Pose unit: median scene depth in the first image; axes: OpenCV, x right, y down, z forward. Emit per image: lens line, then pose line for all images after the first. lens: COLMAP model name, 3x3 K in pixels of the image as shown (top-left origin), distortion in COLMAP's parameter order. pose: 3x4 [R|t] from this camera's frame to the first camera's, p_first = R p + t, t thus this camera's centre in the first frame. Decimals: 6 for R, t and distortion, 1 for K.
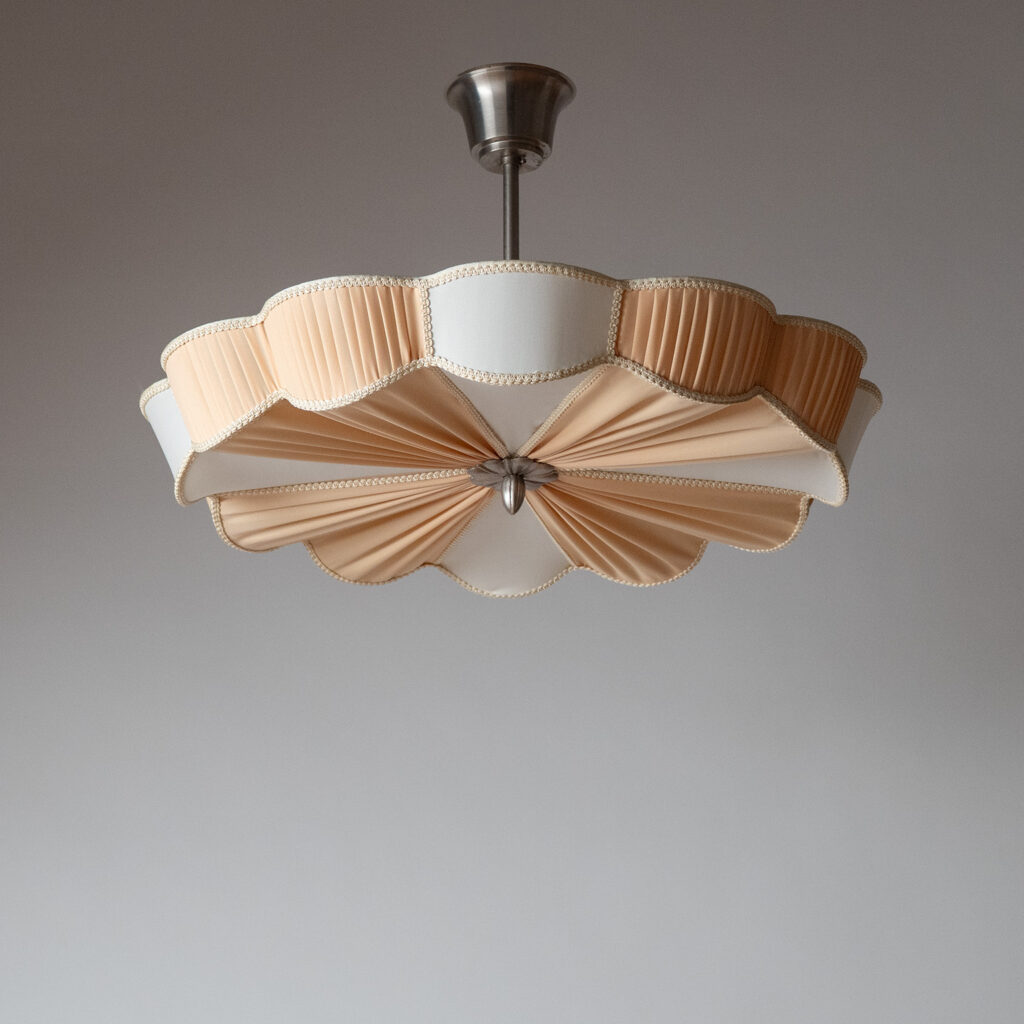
lens RADIAL K [[1967.7, 0, 512.0], [0, 1967.7, 512.0], [0, 0, 1]] dist [-0.006182, -0.412713]
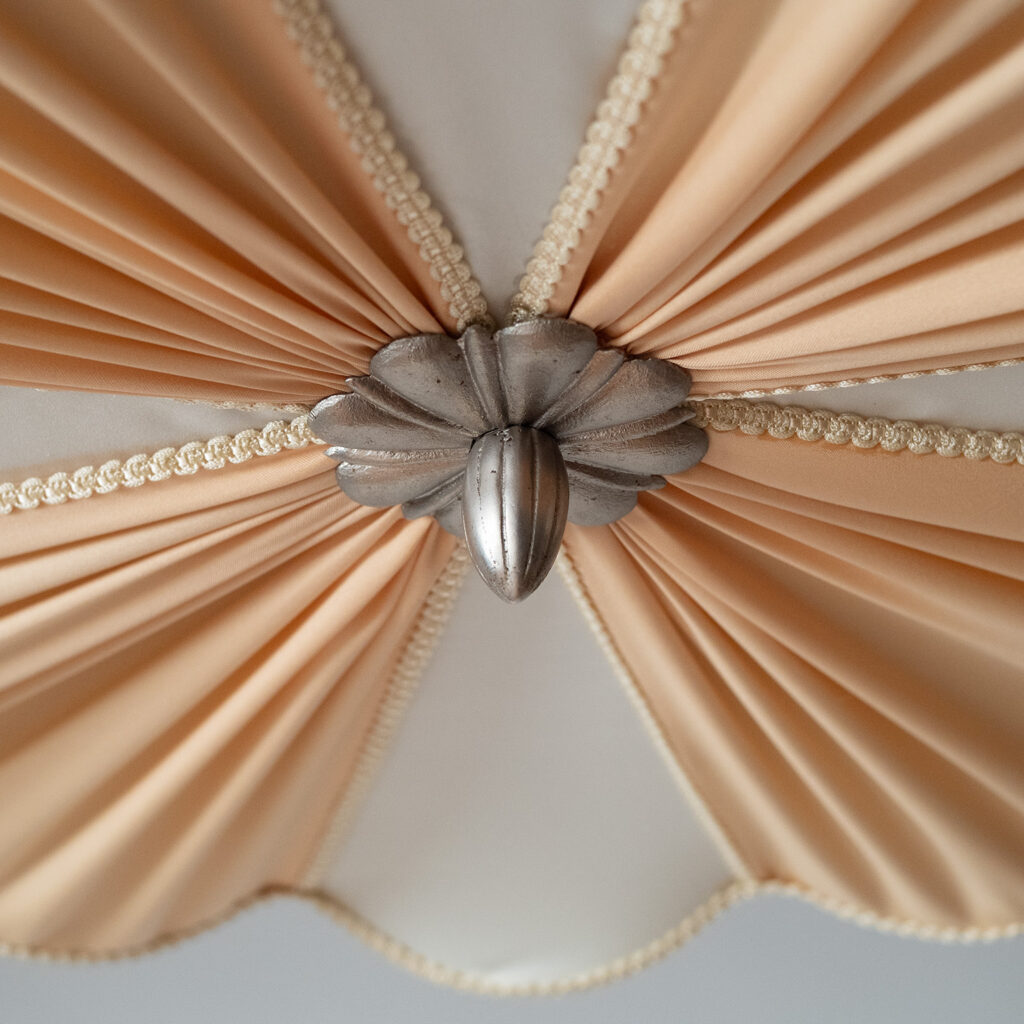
lens RADIAL K [[1967.7, 0, 512.0], [0, 1967.7, 512.0], [0, 0, 1]] dist [-0.006182, -0.412713]
pose [[0.998748, -0.038317, -0.032155, 0.007515], [0.030947, 0.978353, -0.204617, 0.036892], [0.039300, 0.203366, 0.978314, 0.770737]]
